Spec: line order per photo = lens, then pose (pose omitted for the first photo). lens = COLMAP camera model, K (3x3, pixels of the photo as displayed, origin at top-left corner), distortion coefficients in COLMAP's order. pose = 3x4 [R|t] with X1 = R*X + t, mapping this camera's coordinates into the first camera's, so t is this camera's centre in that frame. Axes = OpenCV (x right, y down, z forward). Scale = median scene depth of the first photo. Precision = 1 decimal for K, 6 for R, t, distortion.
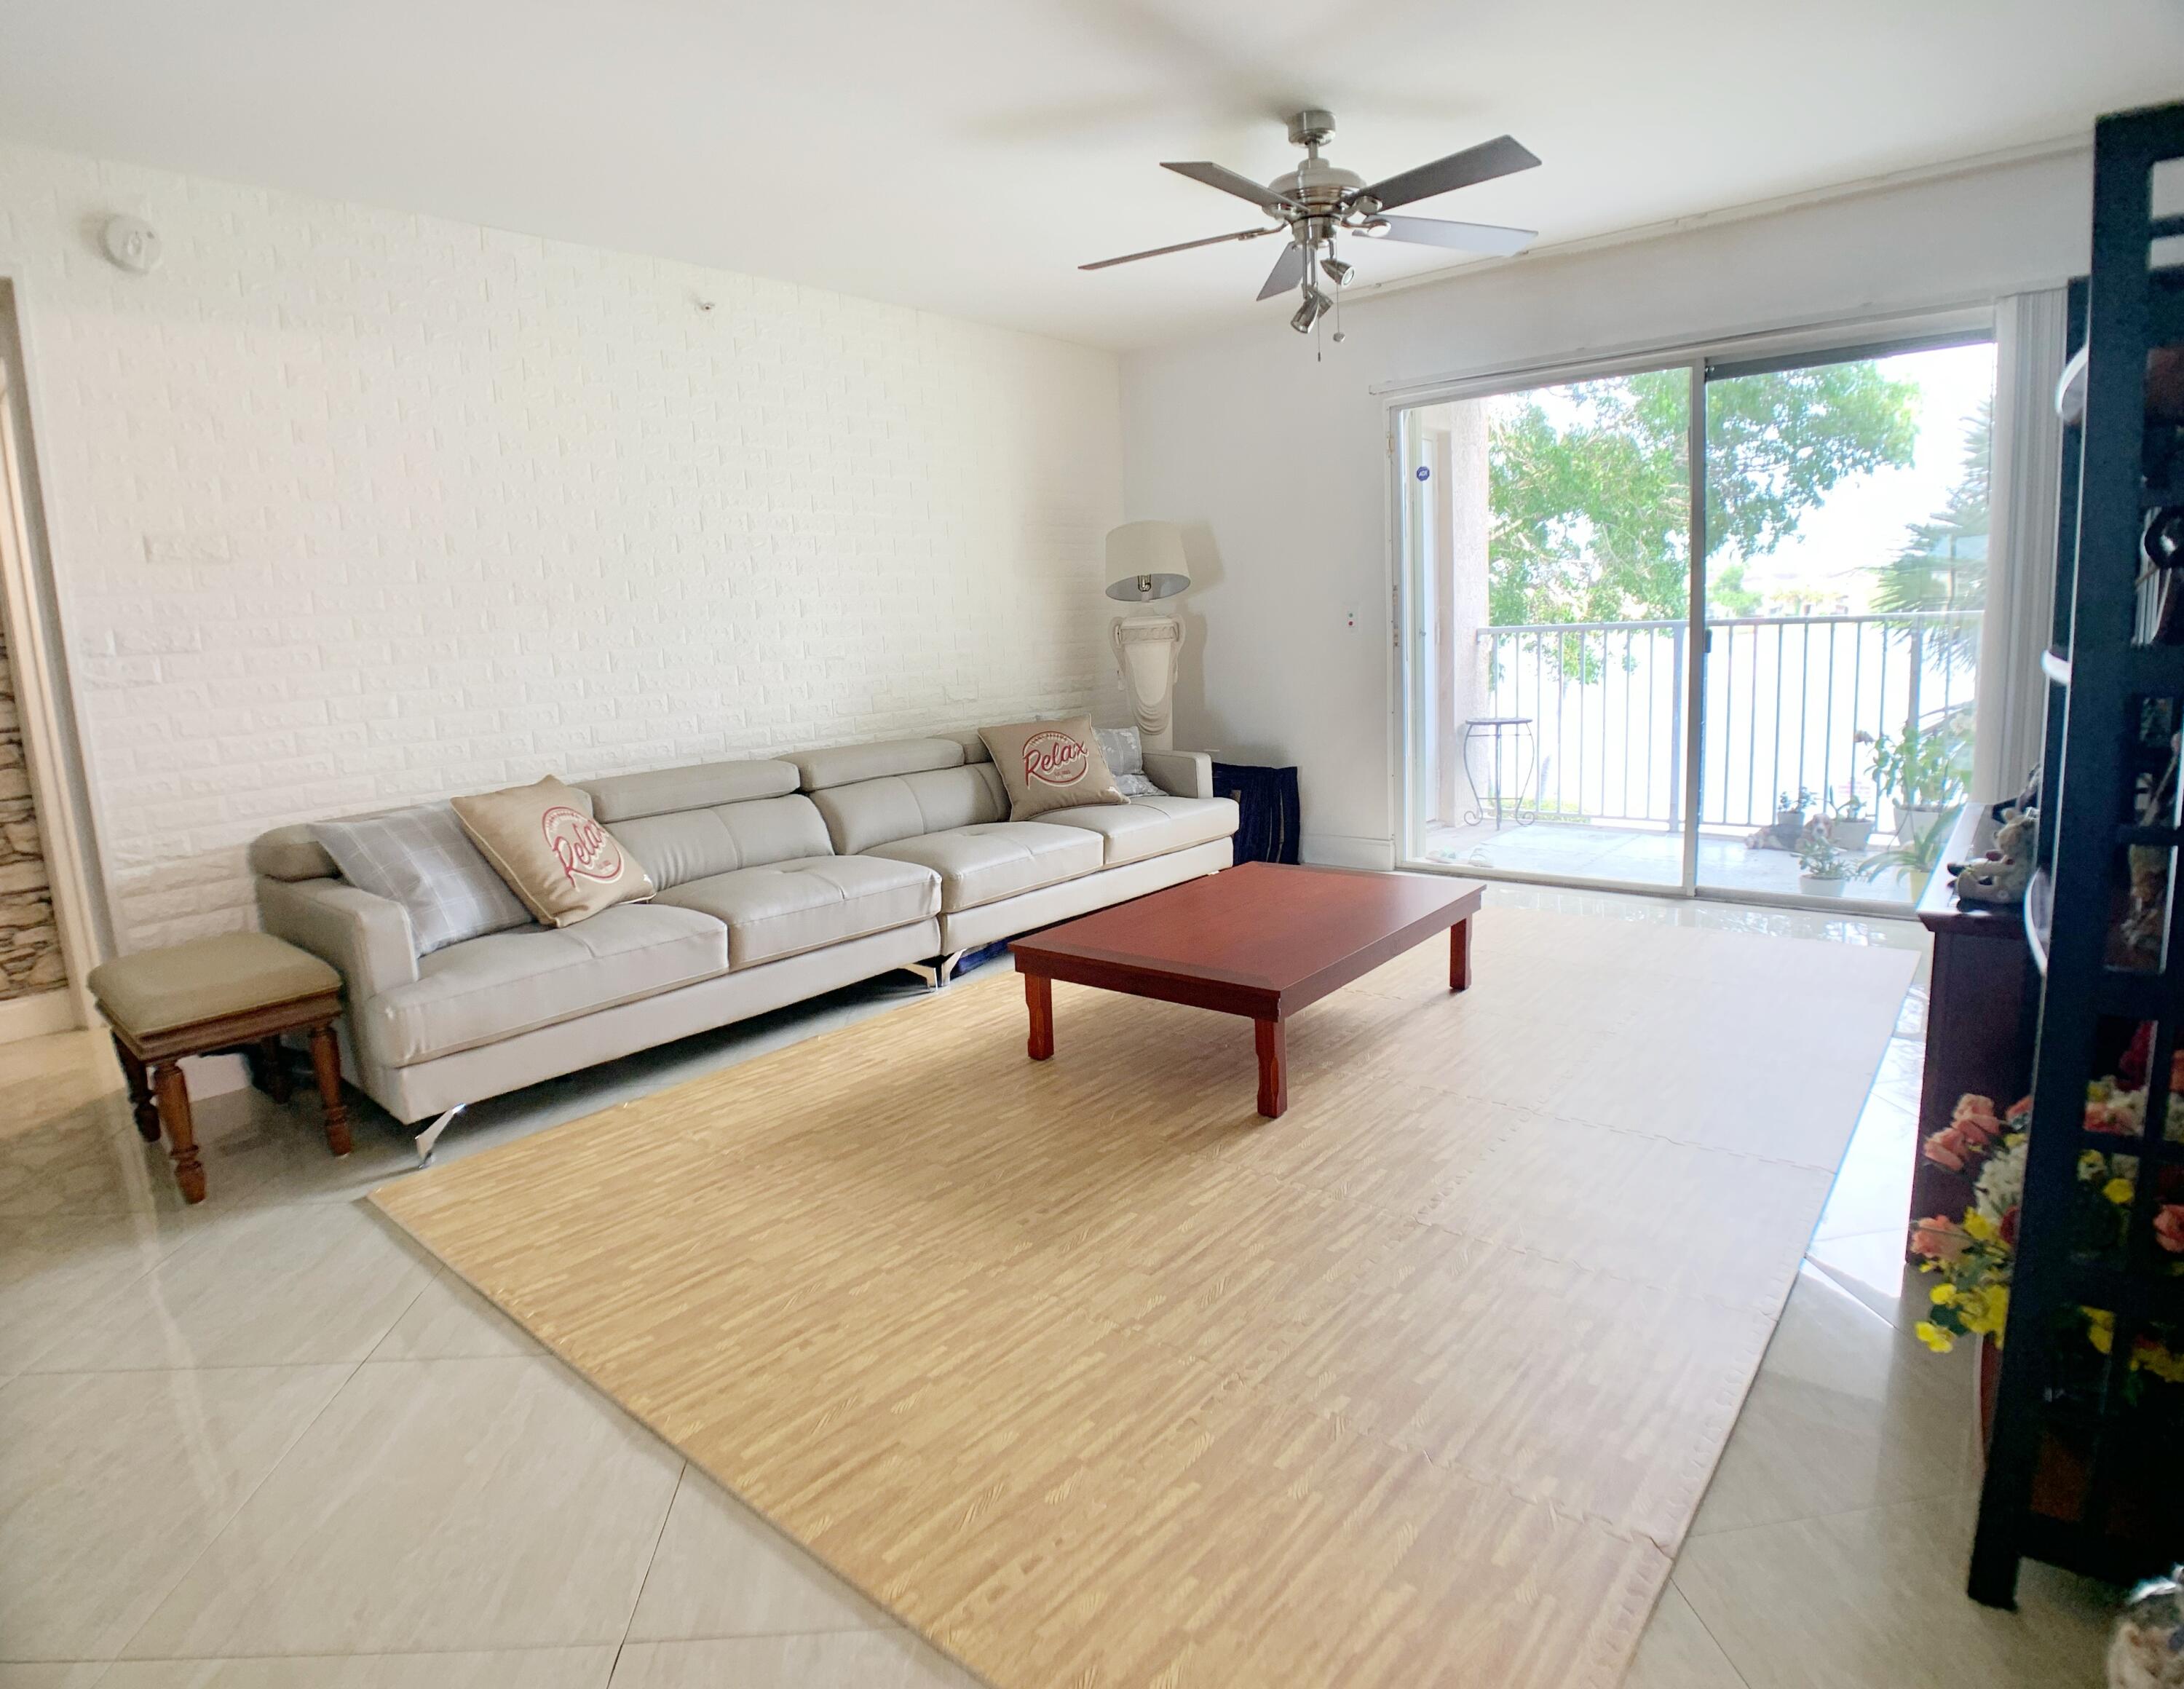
lens RADIAL K [[1183.0, 0, 1069.3], [0, 1183.0, 841.3], [0, 0, 1]] dist [-0.079621, 0.001730]
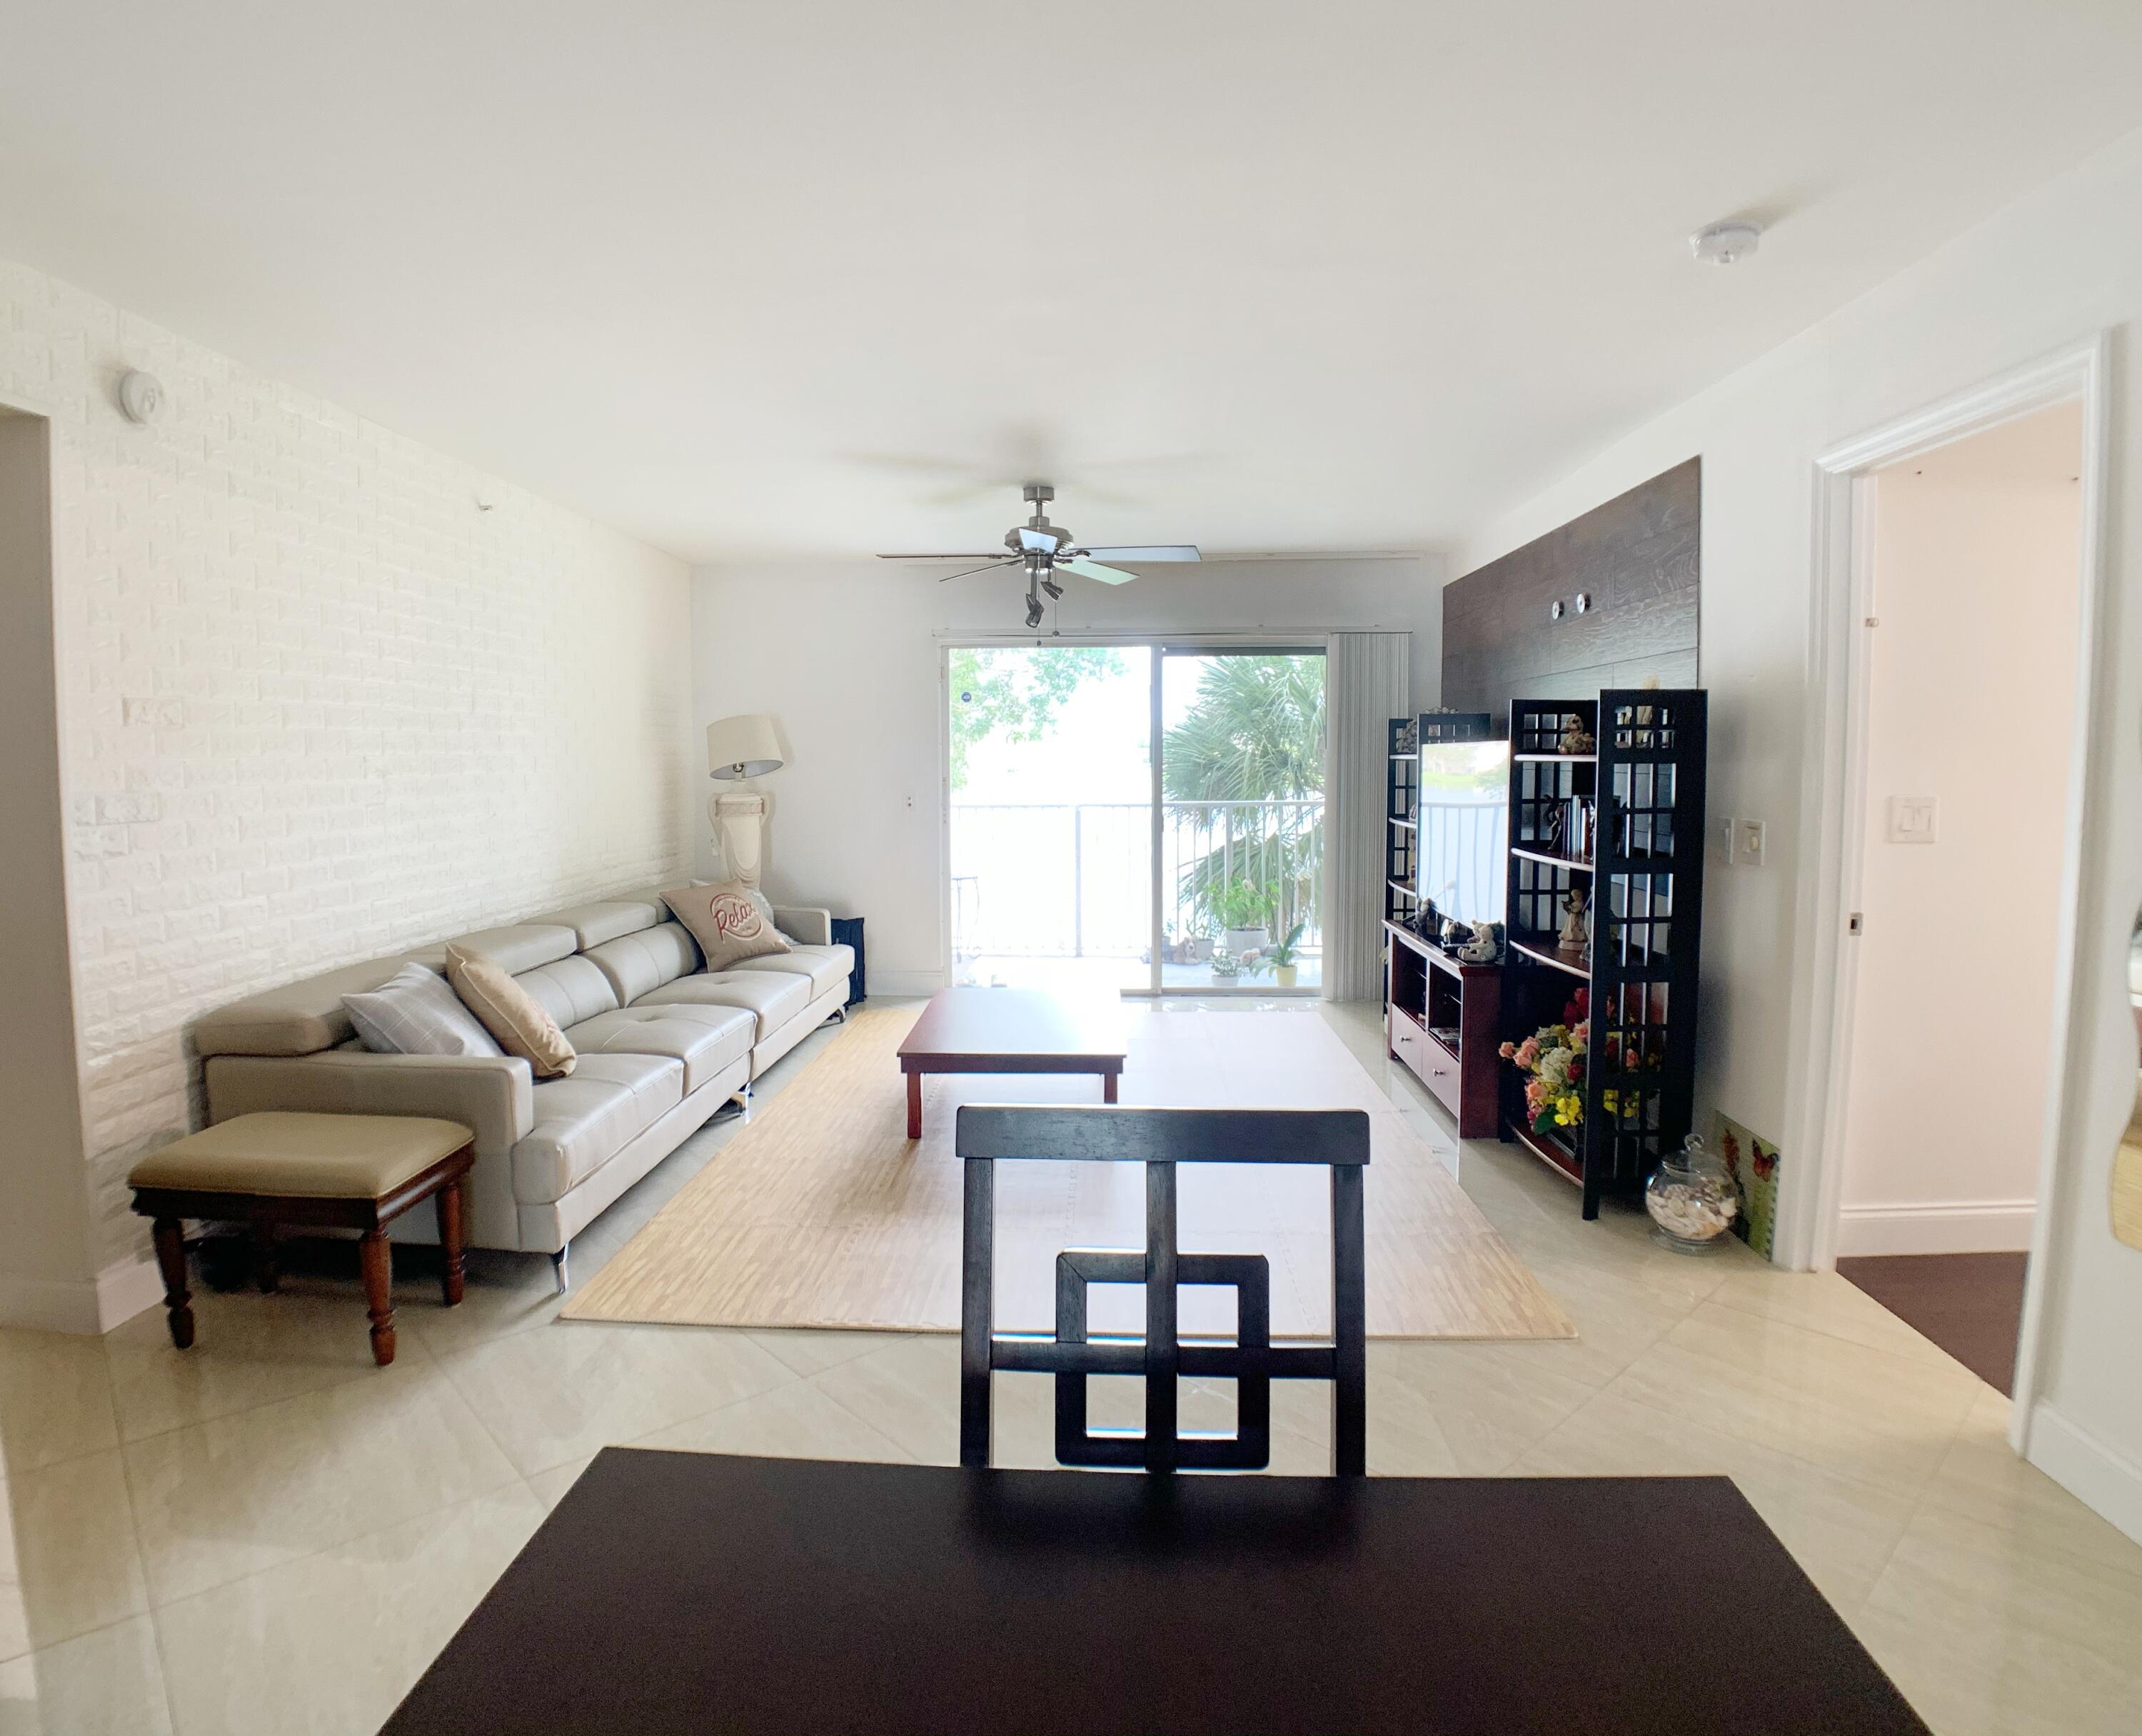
lens RADIAL K [[1211.4, 0, 1056.4], [0, 1211.4, 841.4], [0, 0, 1]] dist [-0.078890, -0.002128]
pose [[0.783091, 0.006357, 0.621874, -0.734298], [0.072008, 0.992295, -0.100820, -0.000614], [-0.617724, 0.123731, 0.776600, -0.200029]]
